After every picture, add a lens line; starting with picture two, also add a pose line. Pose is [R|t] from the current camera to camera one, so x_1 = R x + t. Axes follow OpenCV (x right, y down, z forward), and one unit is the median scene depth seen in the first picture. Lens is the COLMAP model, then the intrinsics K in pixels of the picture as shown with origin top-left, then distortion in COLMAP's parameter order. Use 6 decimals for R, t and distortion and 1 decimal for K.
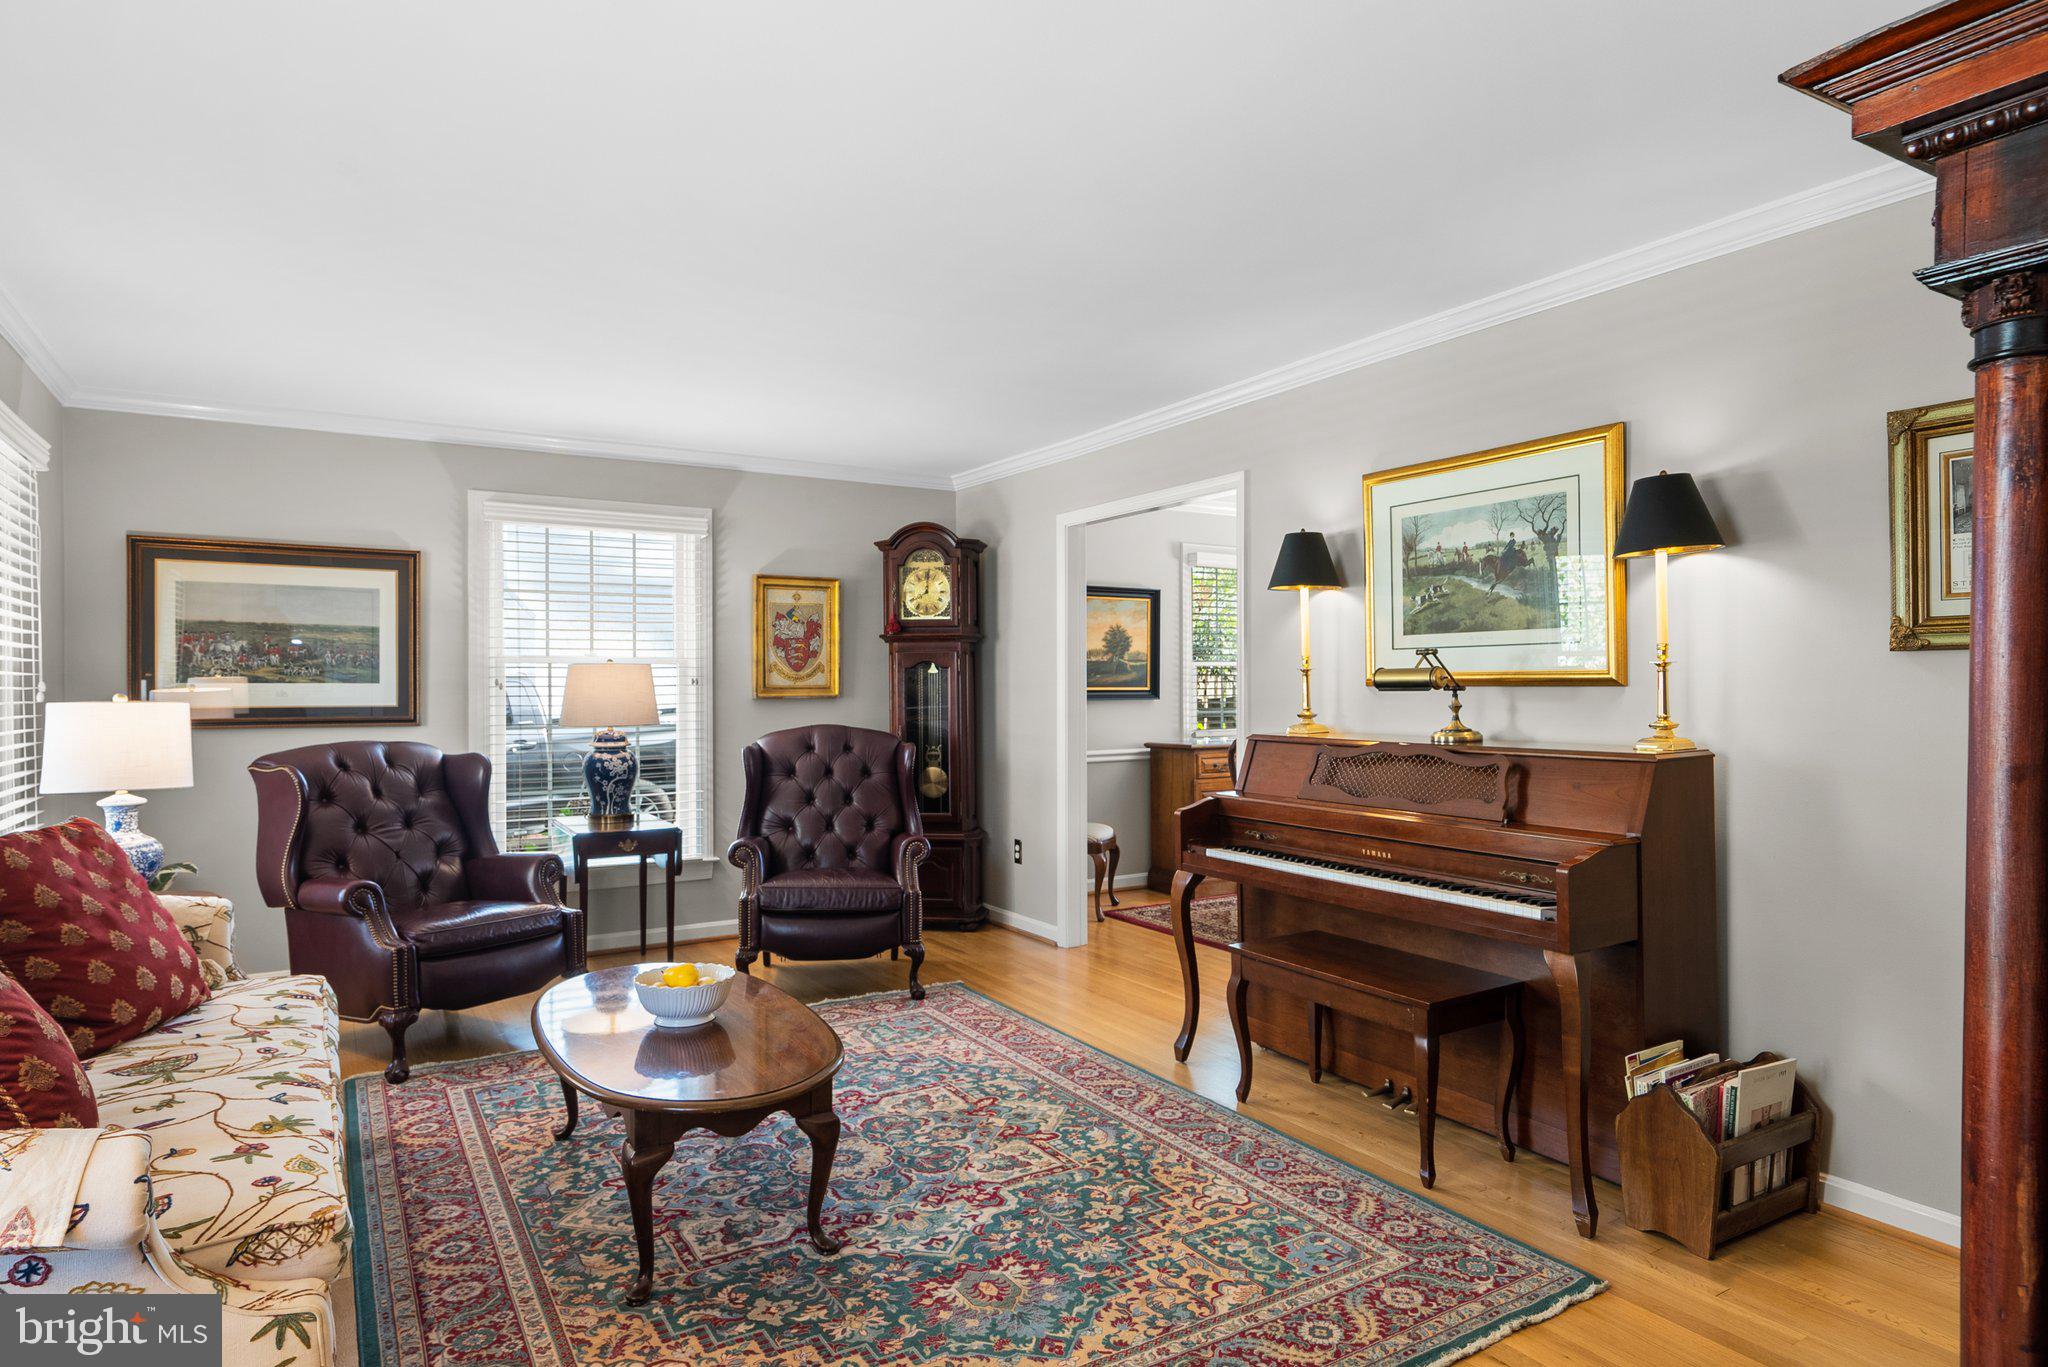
lens RADIAL K [[1158.1, 0, 1024.0], [0, 1158.1, 683.5], [0, 0, 1]] dist [-0.005968, -0.000777]
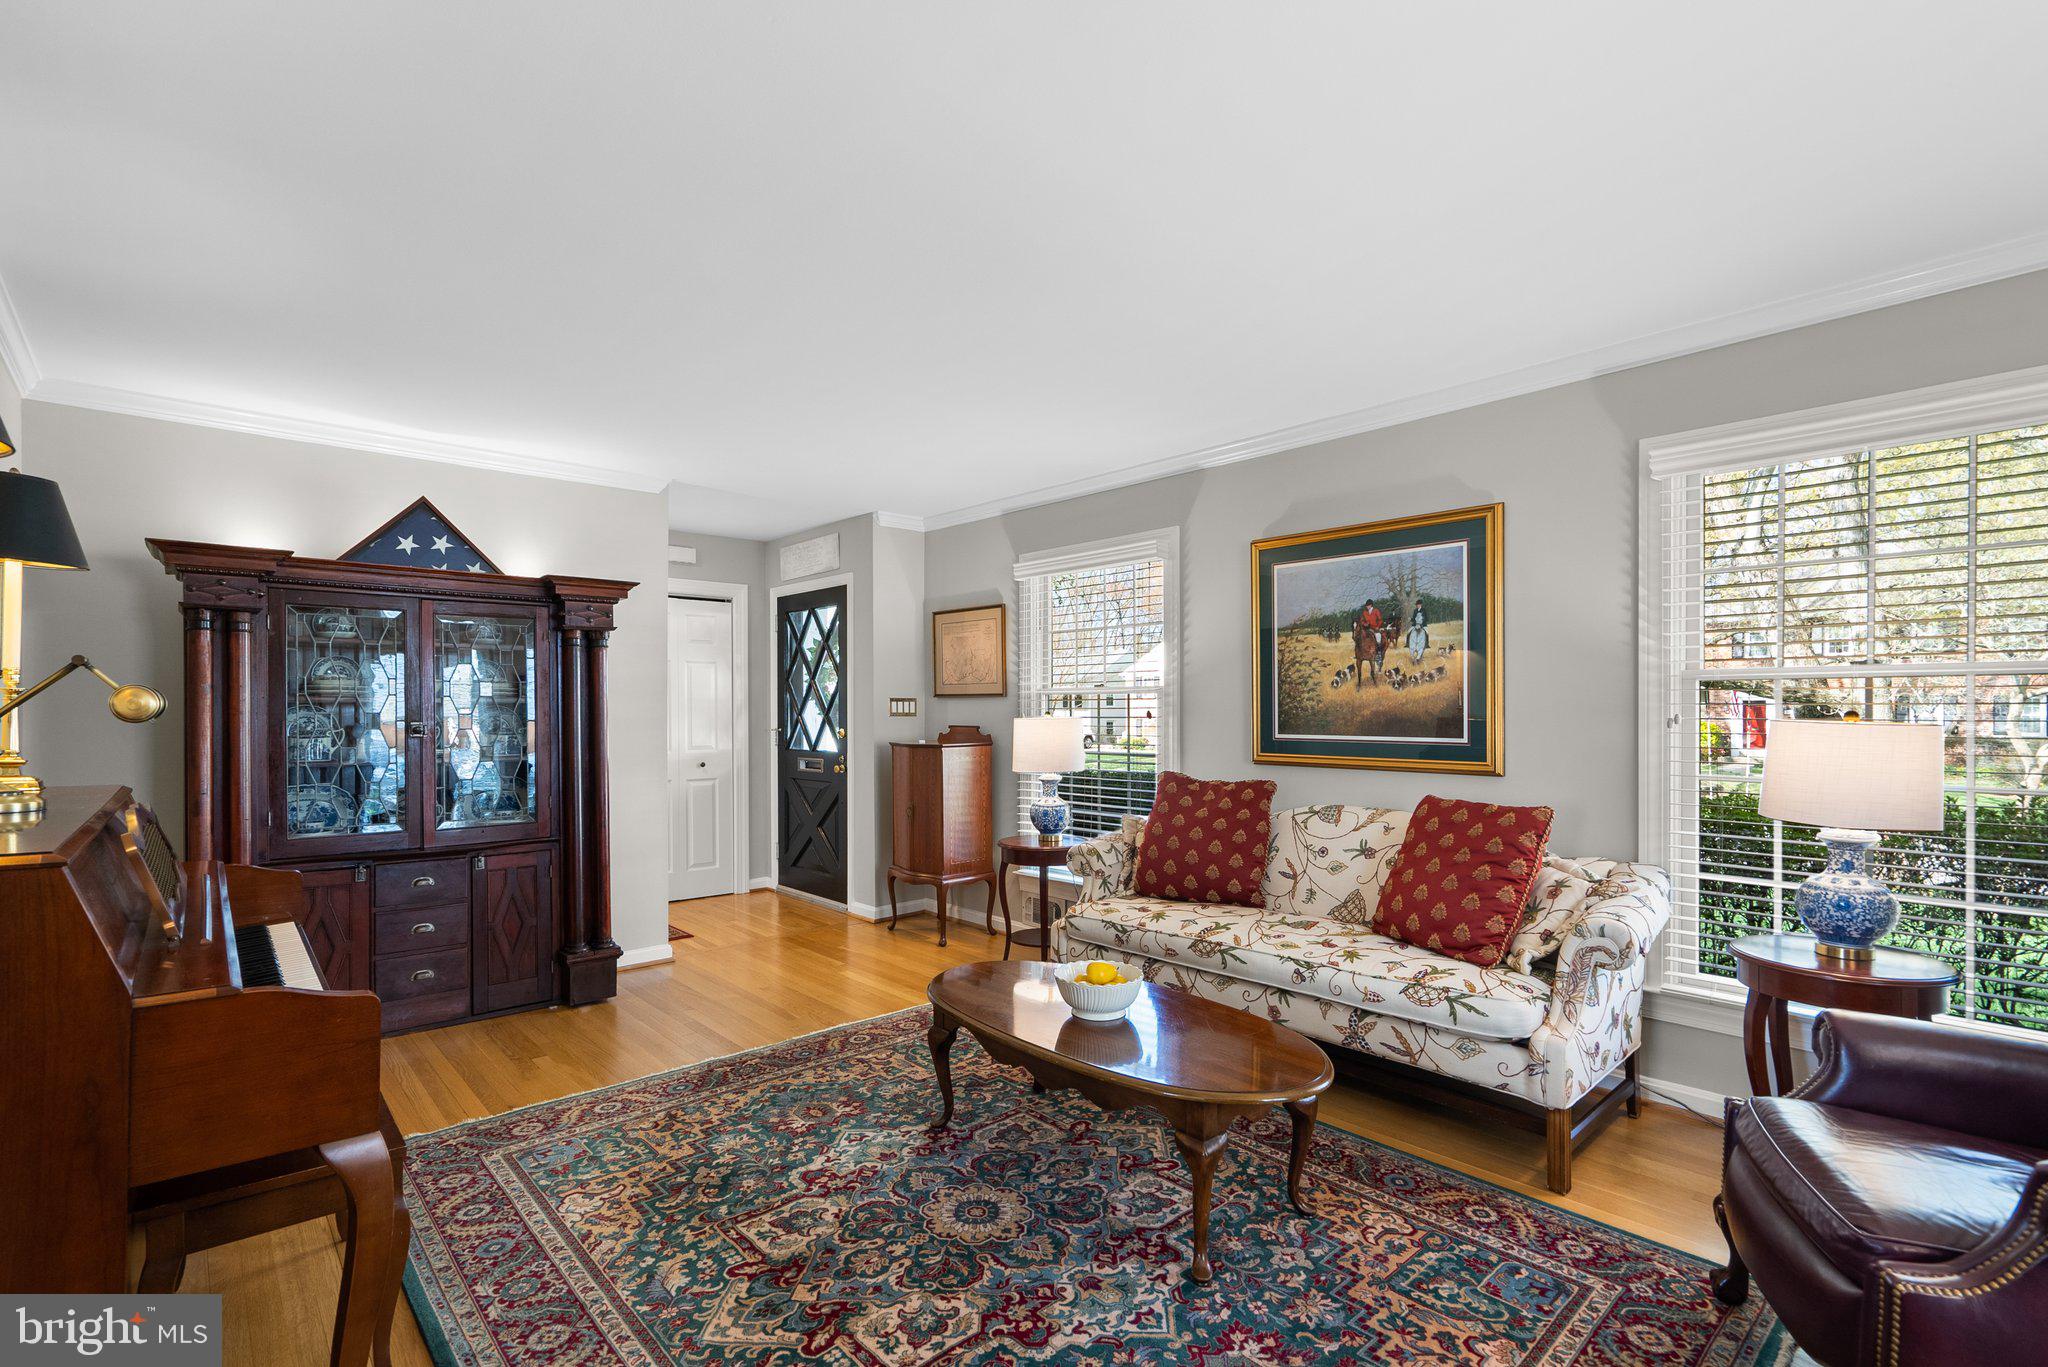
lens RADIAL K [[942.7, 0, 1020.7], [0, 942.7, 710.1], [0, 0, 1]] dist [-0.002274, -0.000041]
pose [[-0.982528, 0.009074, -0.185895, -0.049237], [0.009110, 0.999958, 0.000662, 0.002424], [0.185893, -0.001043, -0.982569, 1.596112]]
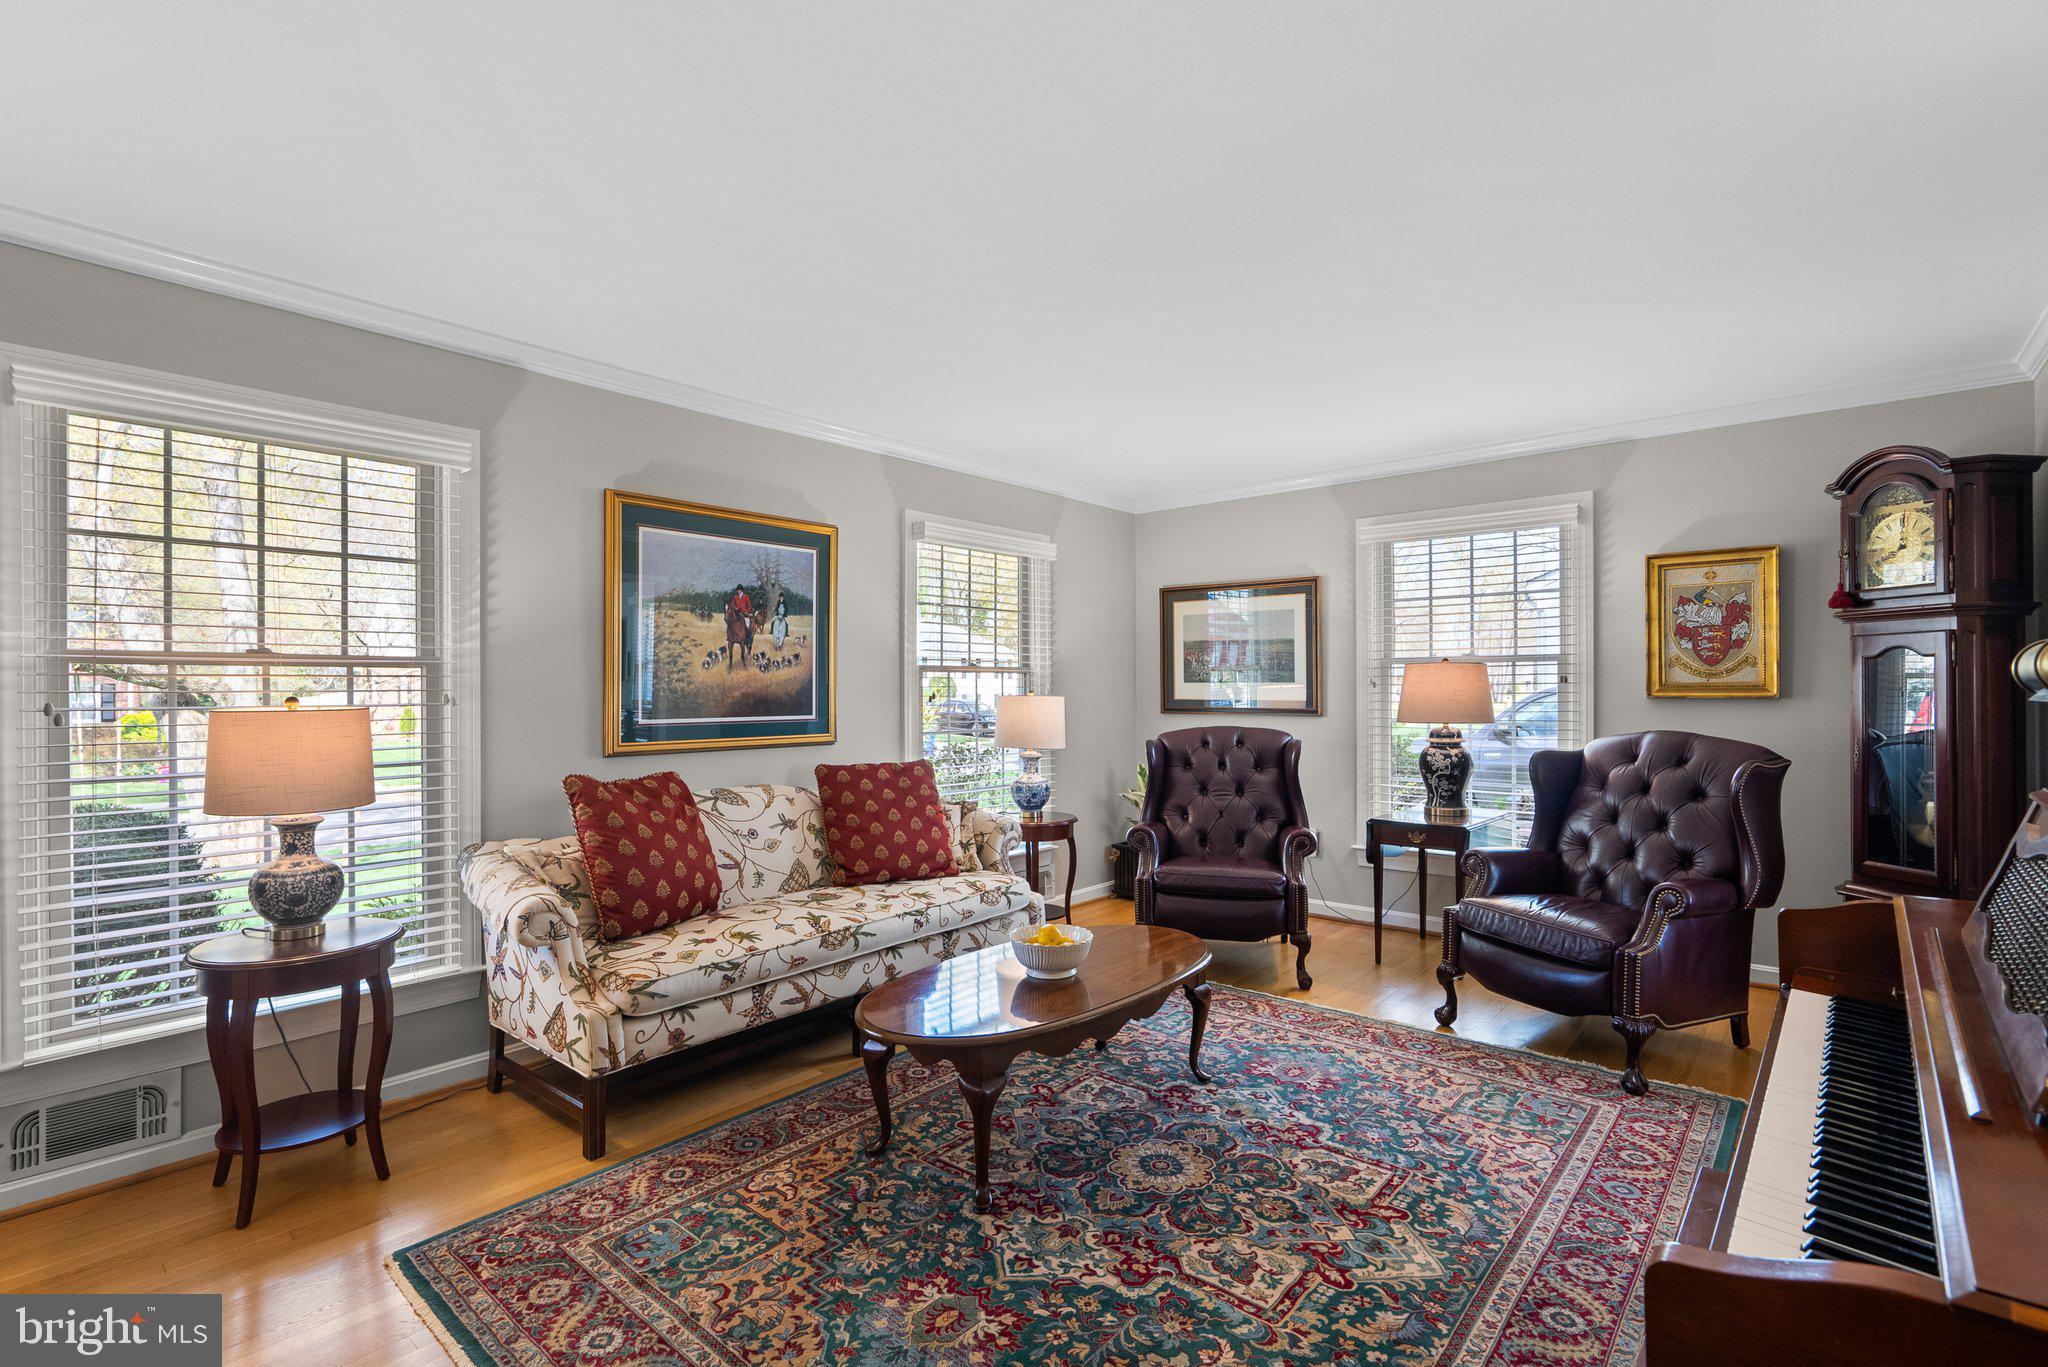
lens RADIAL K [[936.6, 0, 1021.7], [0, 936.6, 691.9], [0, 0, 1]] dist [-0.005262, 0.000138]
pose [[0.302855, 0.006336, -0.953015, 0.511601], [0.005786, 0.999947, 0.008487, -0.000558], [0.953019, -0.008084, 0.302803, 0.588638]]
